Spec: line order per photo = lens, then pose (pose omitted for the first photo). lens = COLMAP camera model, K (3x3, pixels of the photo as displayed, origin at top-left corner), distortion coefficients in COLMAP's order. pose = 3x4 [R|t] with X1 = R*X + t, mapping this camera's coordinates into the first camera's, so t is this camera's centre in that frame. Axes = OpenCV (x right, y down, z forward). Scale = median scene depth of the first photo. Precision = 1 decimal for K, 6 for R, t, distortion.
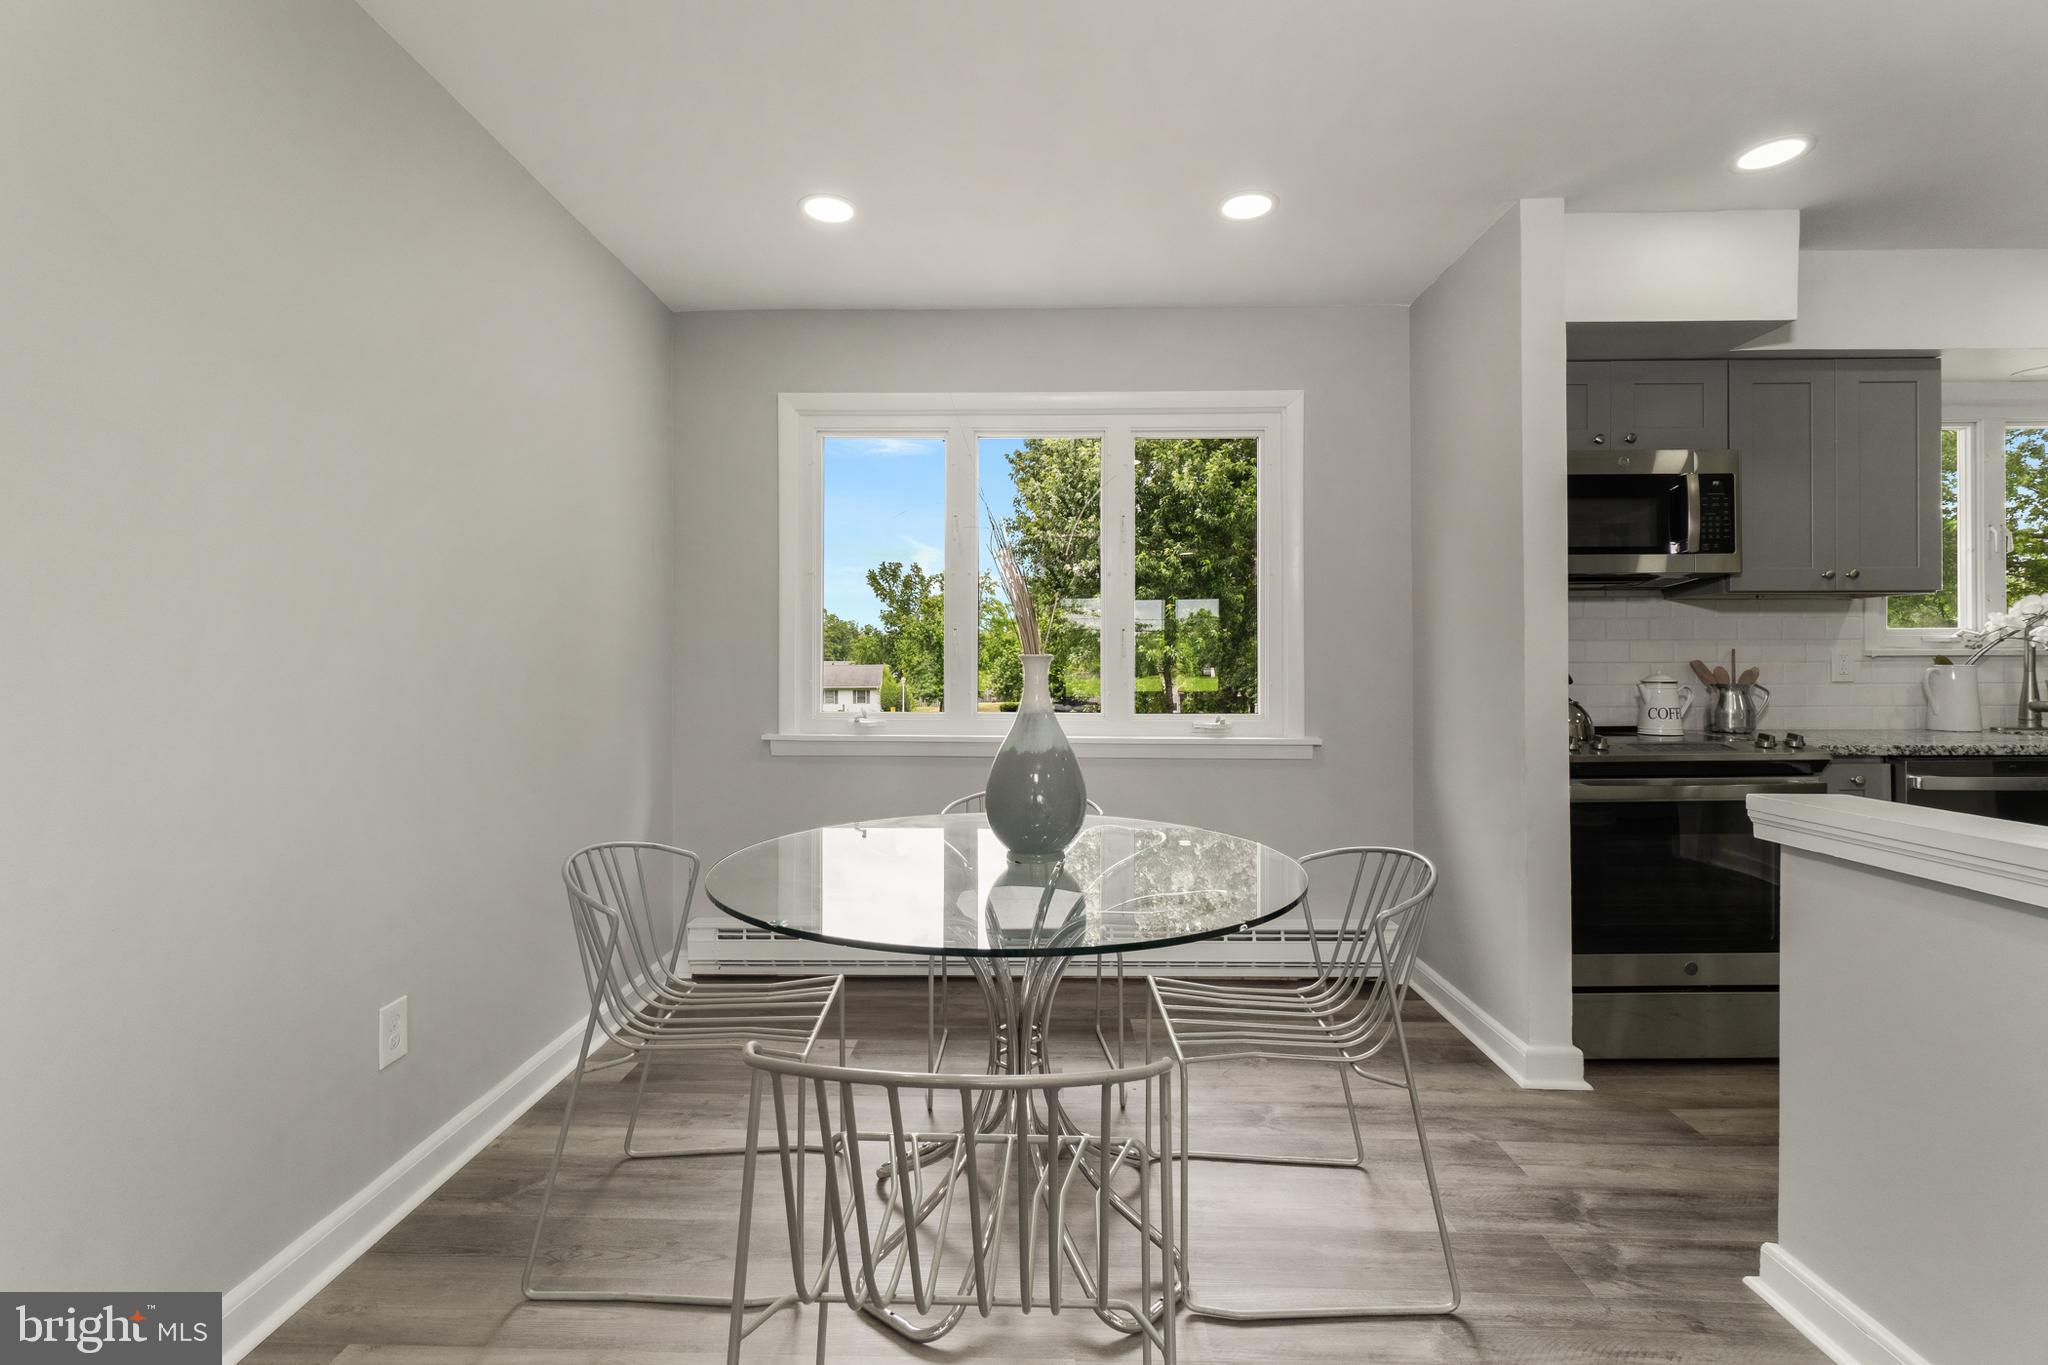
lens RADIAL K [[913.5, 0, 1028.0], [0, 913.5, 662.1], [0, 0, 1]] dist [0.000460, -0.001008]
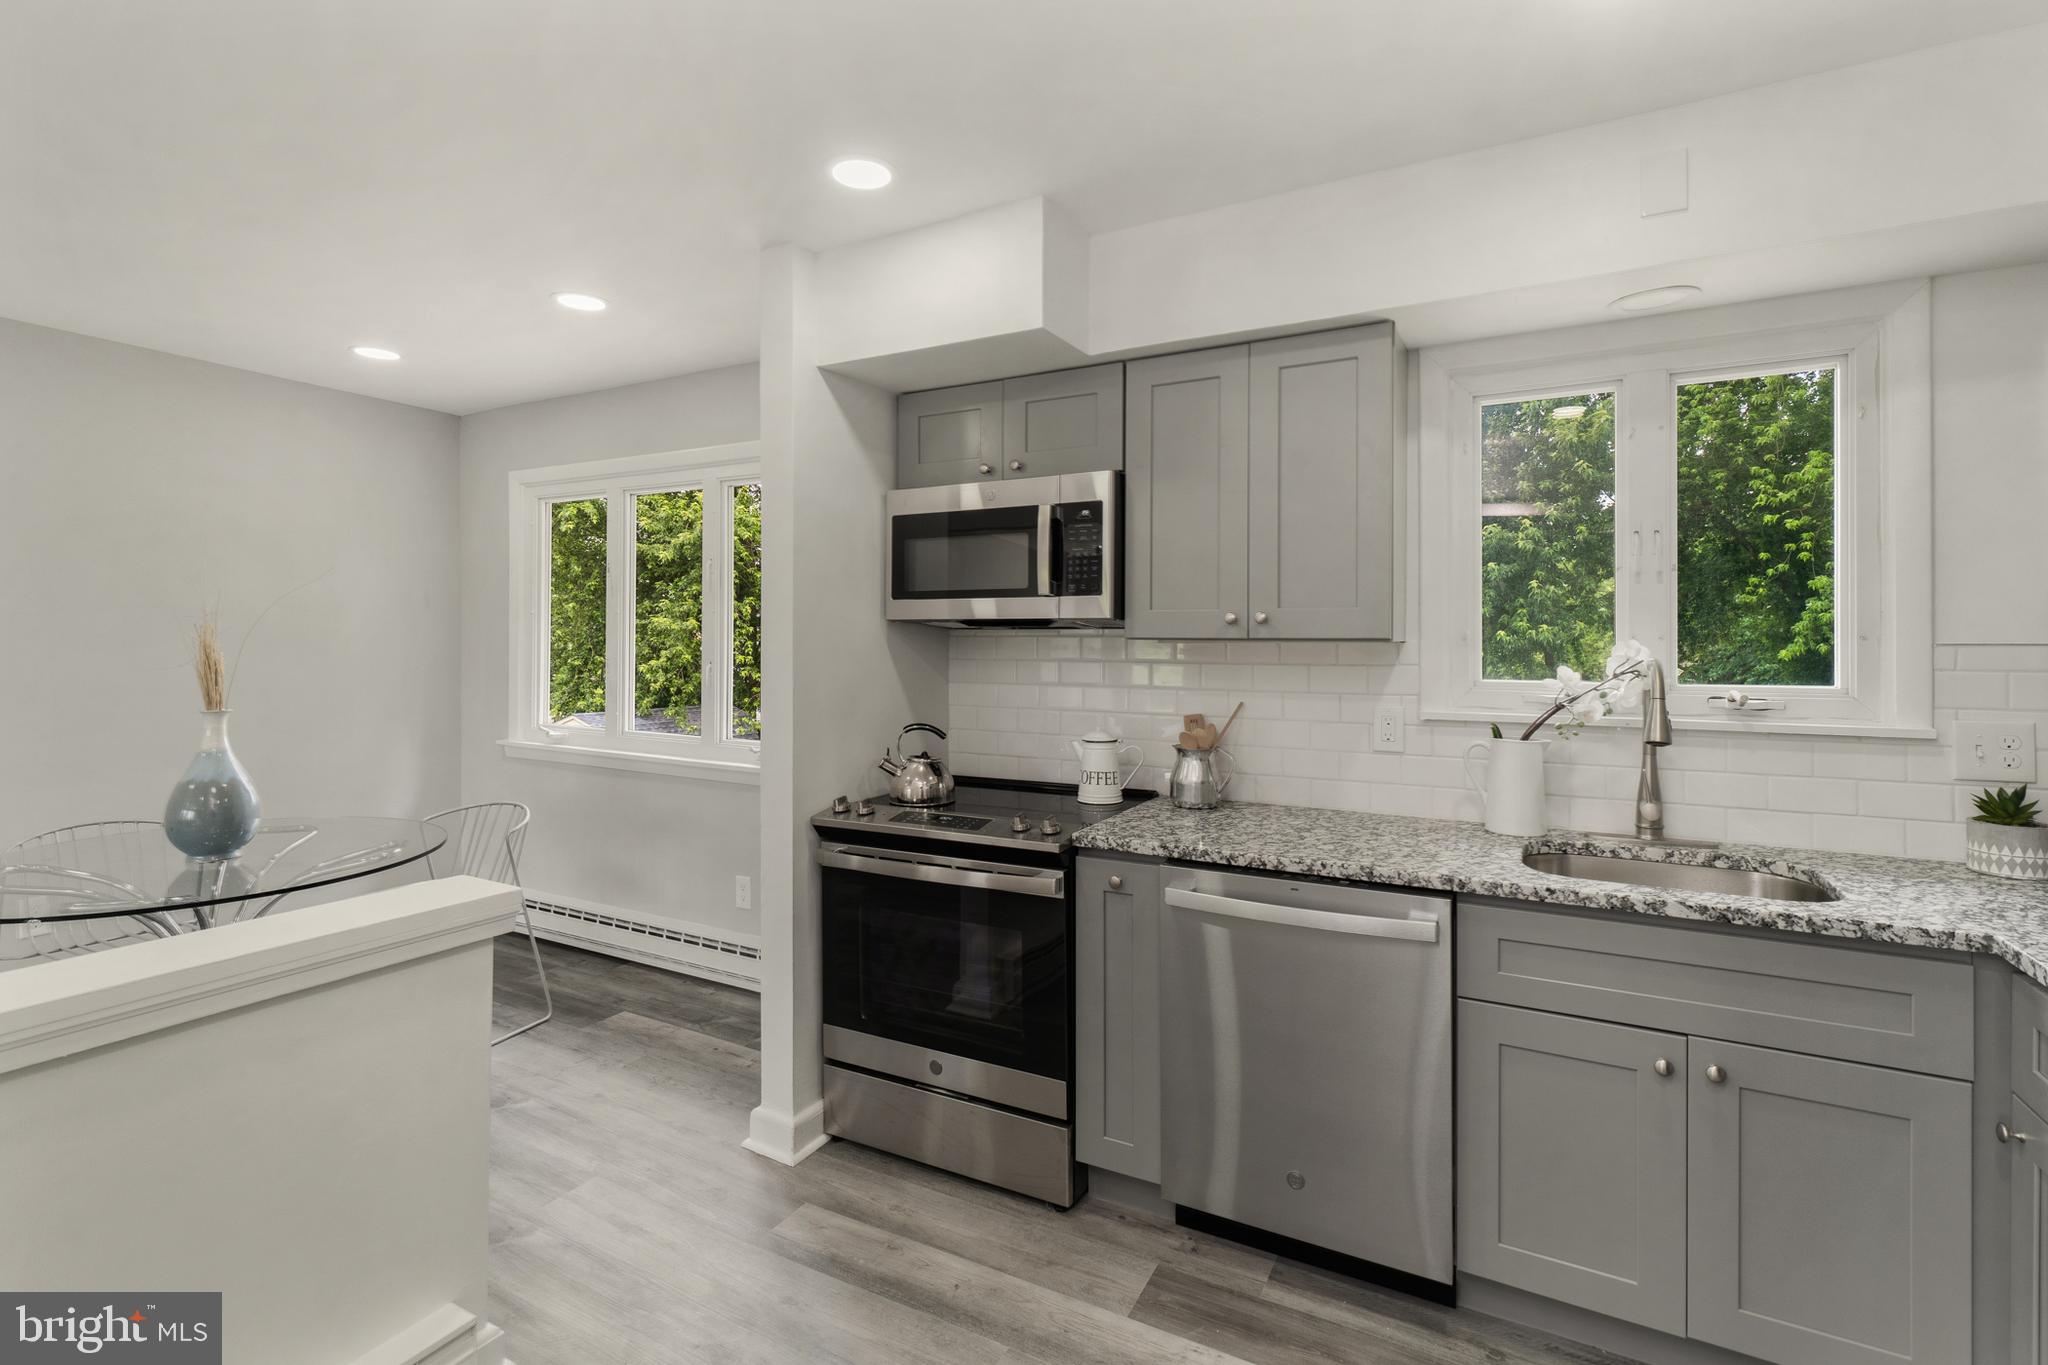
lens RADIAL K [[913.5, 0, 987.9], [0, 913.5, 644.1], [0, 0, 1]] dist [0.000460, -0.001008]
pose [[0.887484, 0.008382, -0.460762, 1.012554], [-0.006868, 0.999964, 0.004964, -0.073310], [0.460788, -0.001241, 0.887510, 0.194551]]
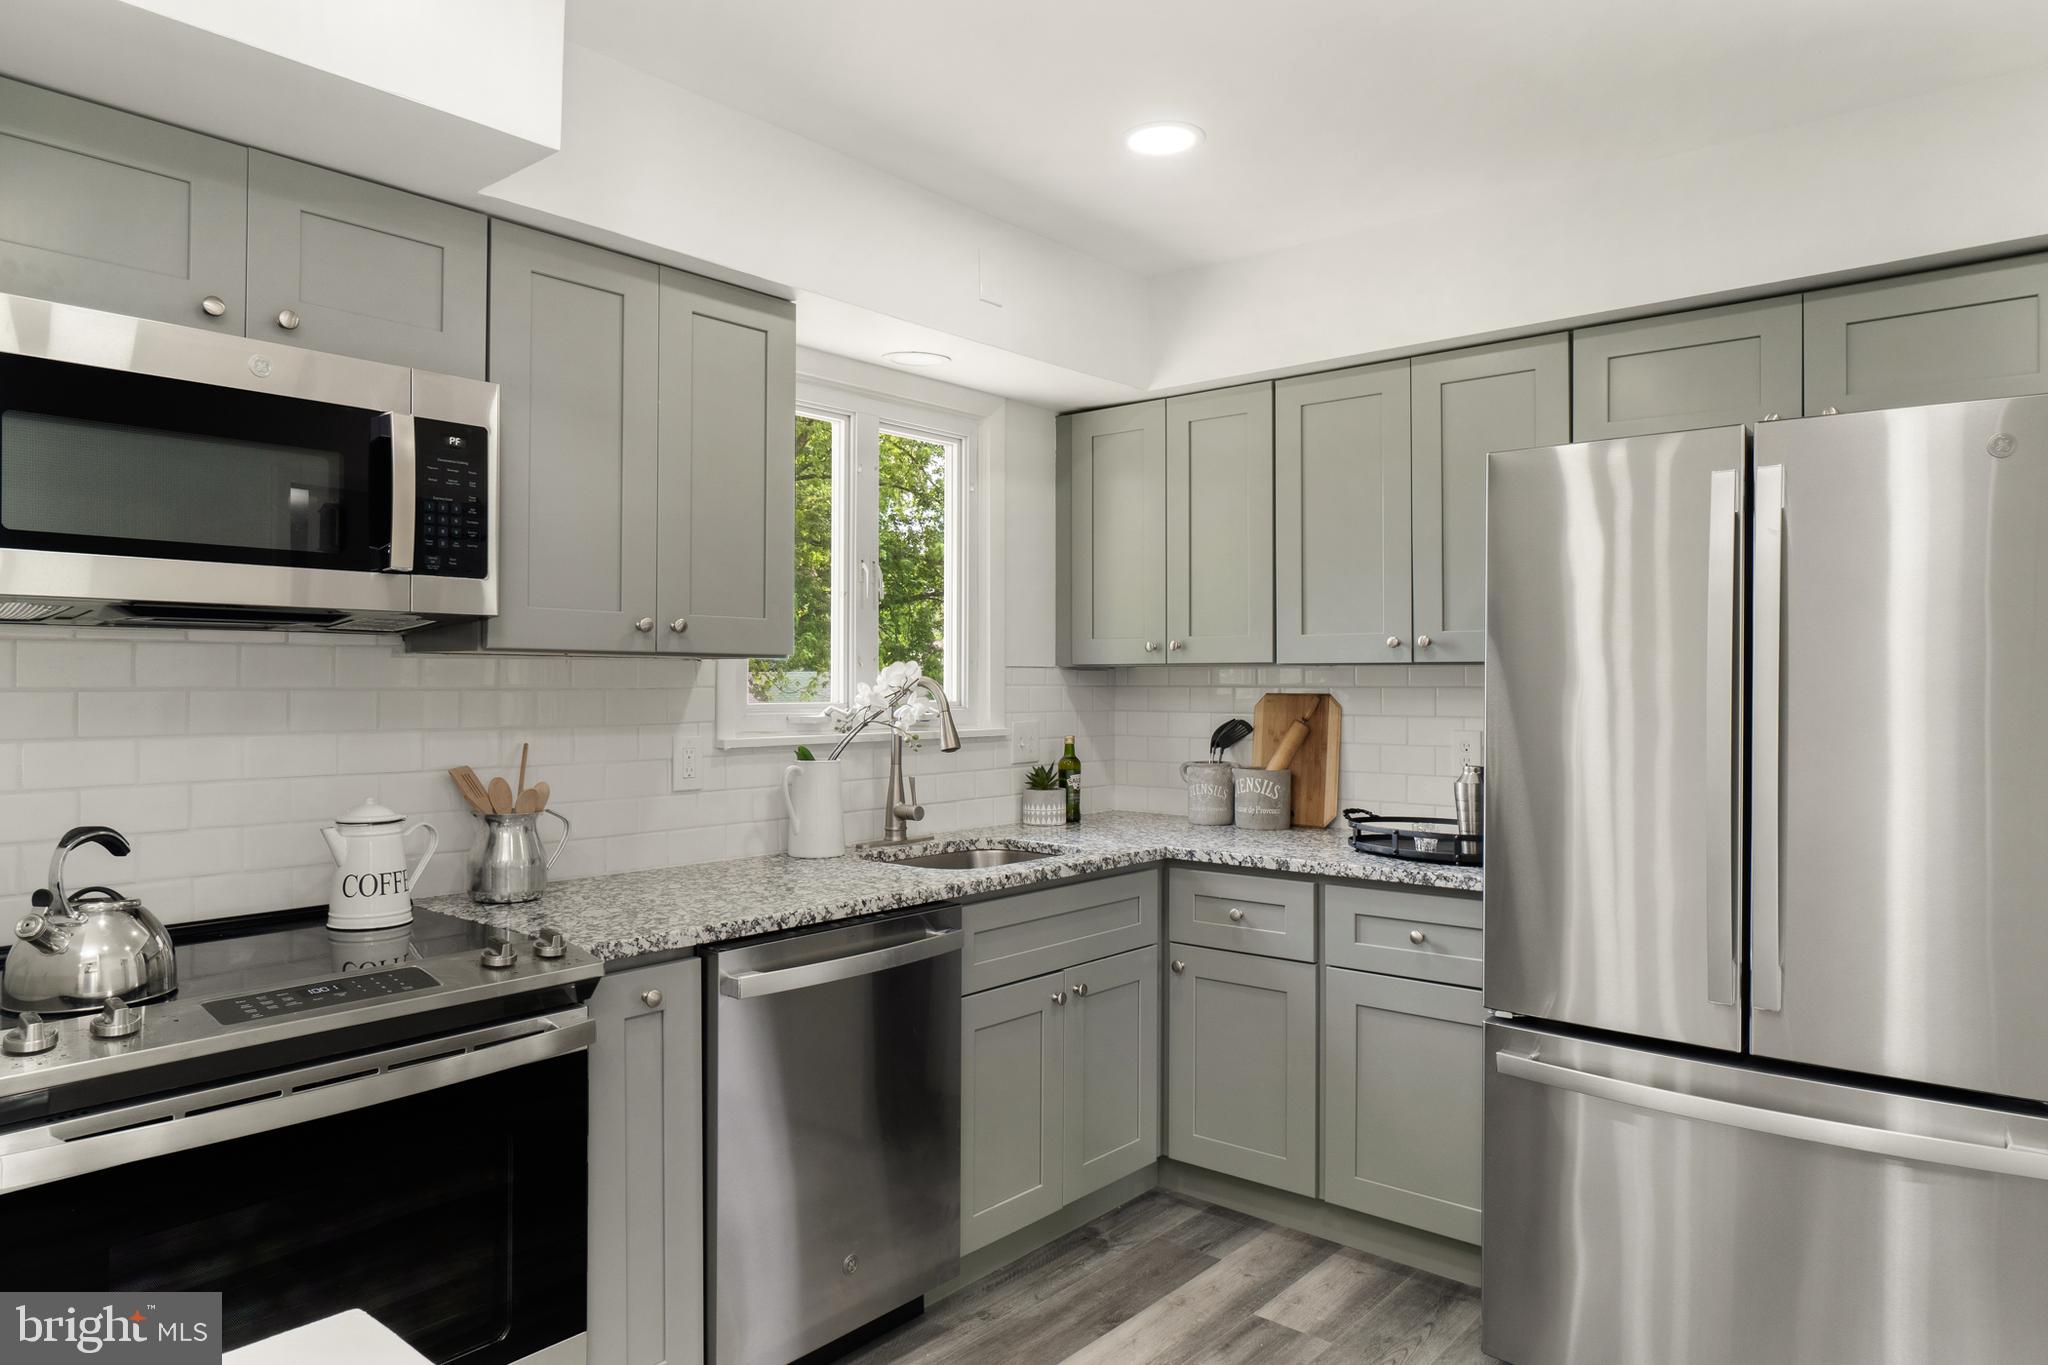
lens RADIAL K [[1287.9, 0, 1034.7], [0, 1287.9, 673.4], [0, 0, 1]] dist [-0.007989, 0.001938]
pose [[0.629627, 0.011617, 0.776811, 0.374874], [-0.006648, 0.999932, -0.009564, -0.056115], [-0.776869, 0.000857, 0.629661, 0.269156]]
